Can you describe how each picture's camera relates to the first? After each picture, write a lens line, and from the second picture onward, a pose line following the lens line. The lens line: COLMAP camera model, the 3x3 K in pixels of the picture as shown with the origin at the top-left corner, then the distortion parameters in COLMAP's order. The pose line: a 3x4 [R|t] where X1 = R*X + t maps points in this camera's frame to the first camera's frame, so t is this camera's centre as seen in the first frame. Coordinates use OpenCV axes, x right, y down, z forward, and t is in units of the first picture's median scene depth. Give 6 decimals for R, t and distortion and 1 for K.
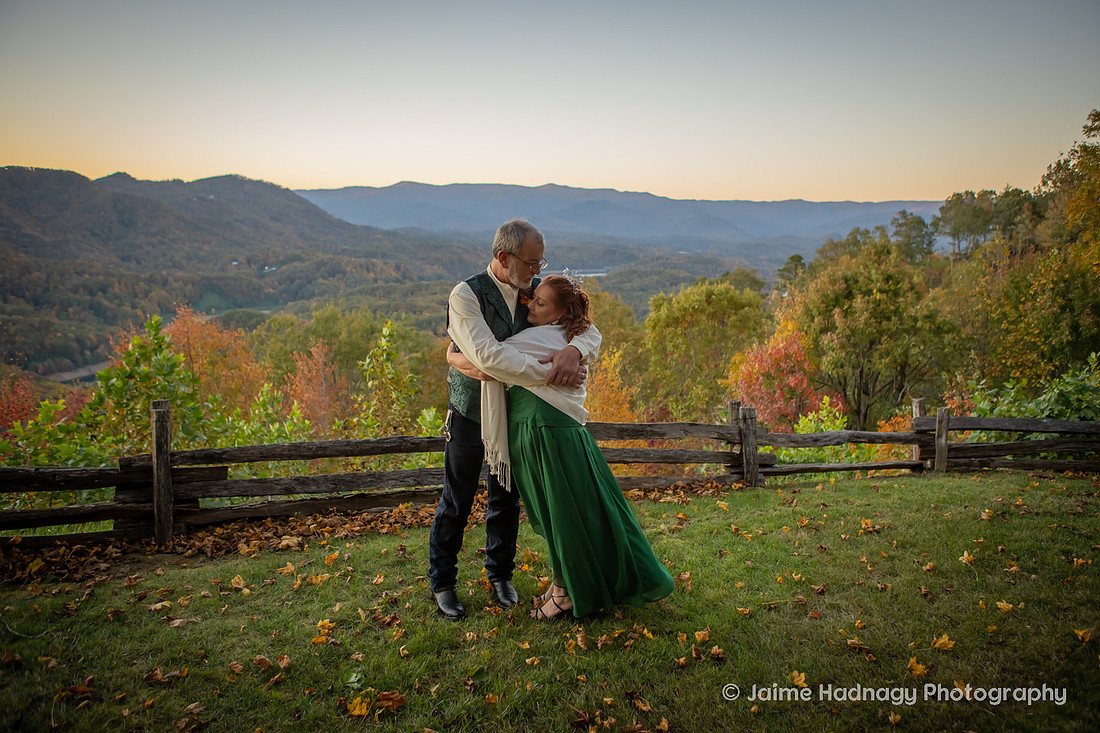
lens RADIAL K [[791.7, 0, 547.5], [0, 791.7, 352.3], [0, 0, 1]] dist [-0.082946, 0.061769]
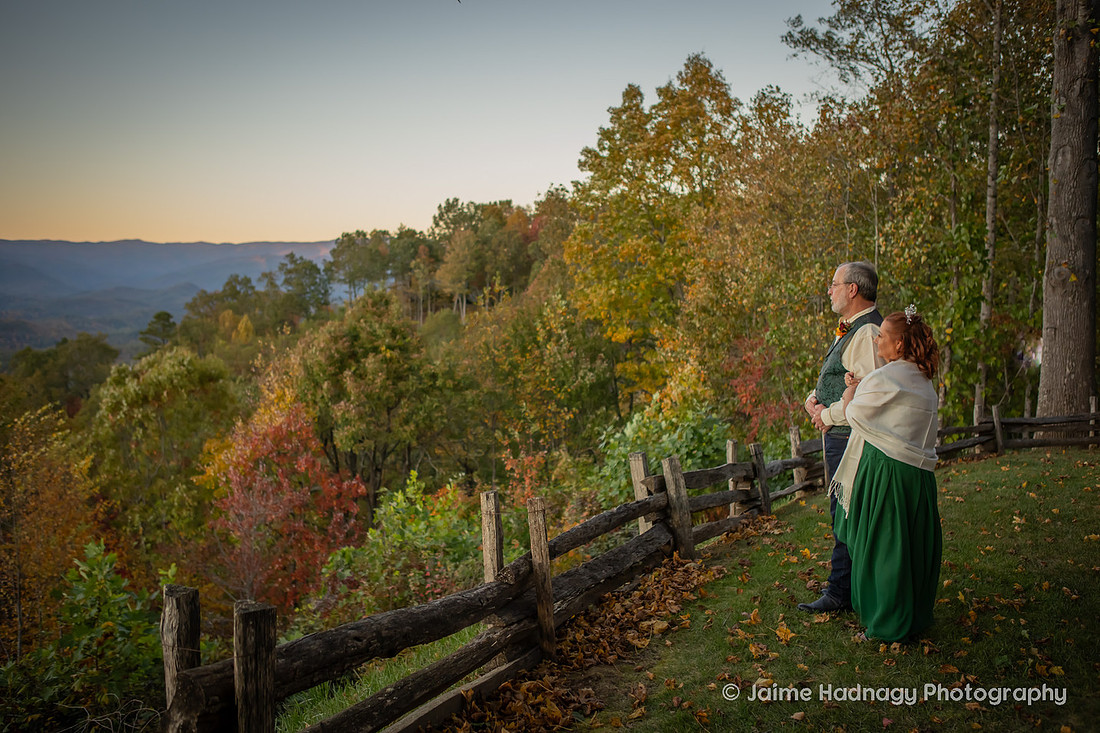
lens RADIAL K [[1040.8, 0, 554.2], [0, 1040.8, 369.7], [0, 0, 1]] dist [-0.052387, 0.000000]
pose [[0.744467, -0.063574, 0.664625, -0.115008], [0.108238, 0.993780, -0.026182, -0.002859], [-0.658827, 0.091429, 0.746718, 0.018112]]
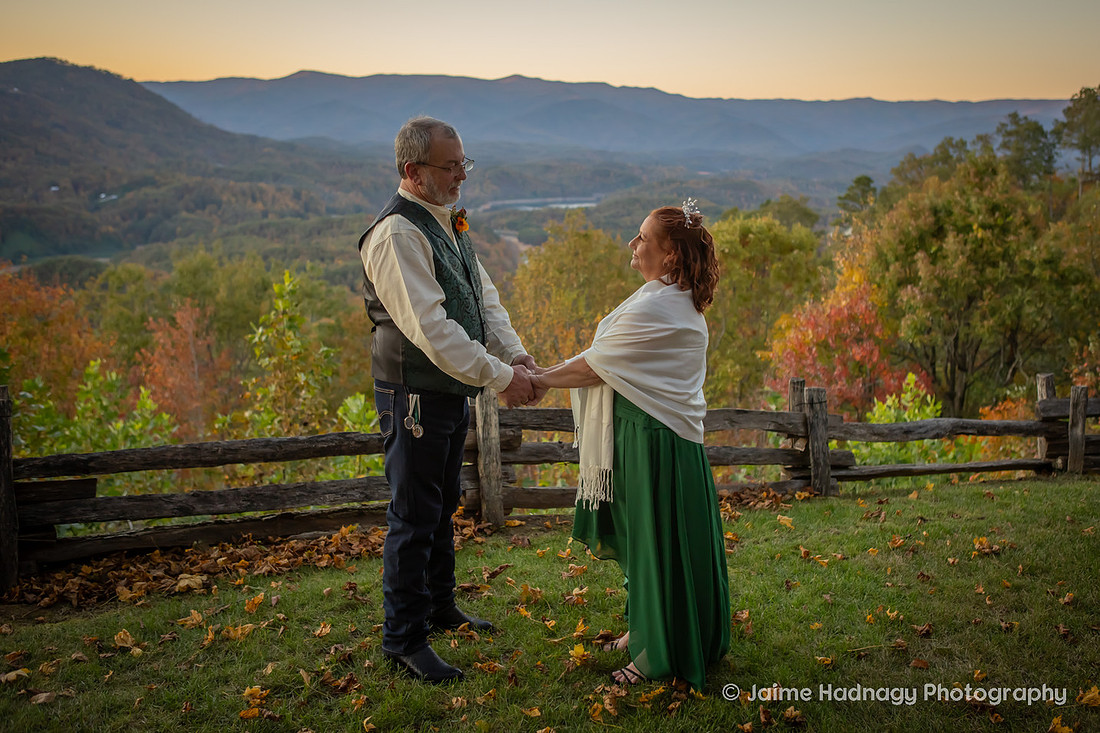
lens RADIAL K [[1120.6, 0, 577.4], [0, 1120.6, 345.5], [0, 0, 1]] dist [-0.022885, 0.000000]
pose [[0.998308, -0.009105, 0.057431, -0.003386], [0.007569, 0.999610, 0.026895, 0.000226], [-0.057653, -0.026414, 0.997987, -0.002822]]
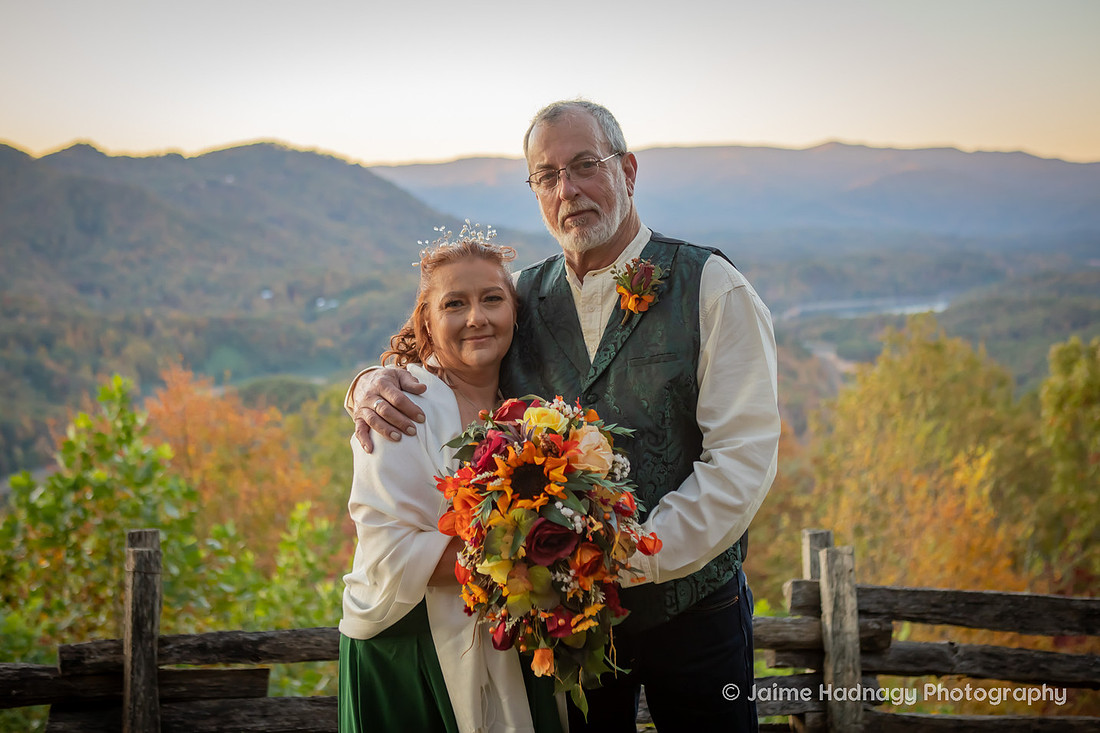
lens RADIAL K [[1461.7, 0, 534.1], [0, 1461.7, 311.1], [0, 0, 1]] dist [-0.018003, 0.000000]
pose [[0.980584, -0.012416, -0.195704, -0.006929], [-0.006998, 0.995142, -0.098199, 0.001277], [0.195972, 0.097662, 0.975734, 0.012789]]
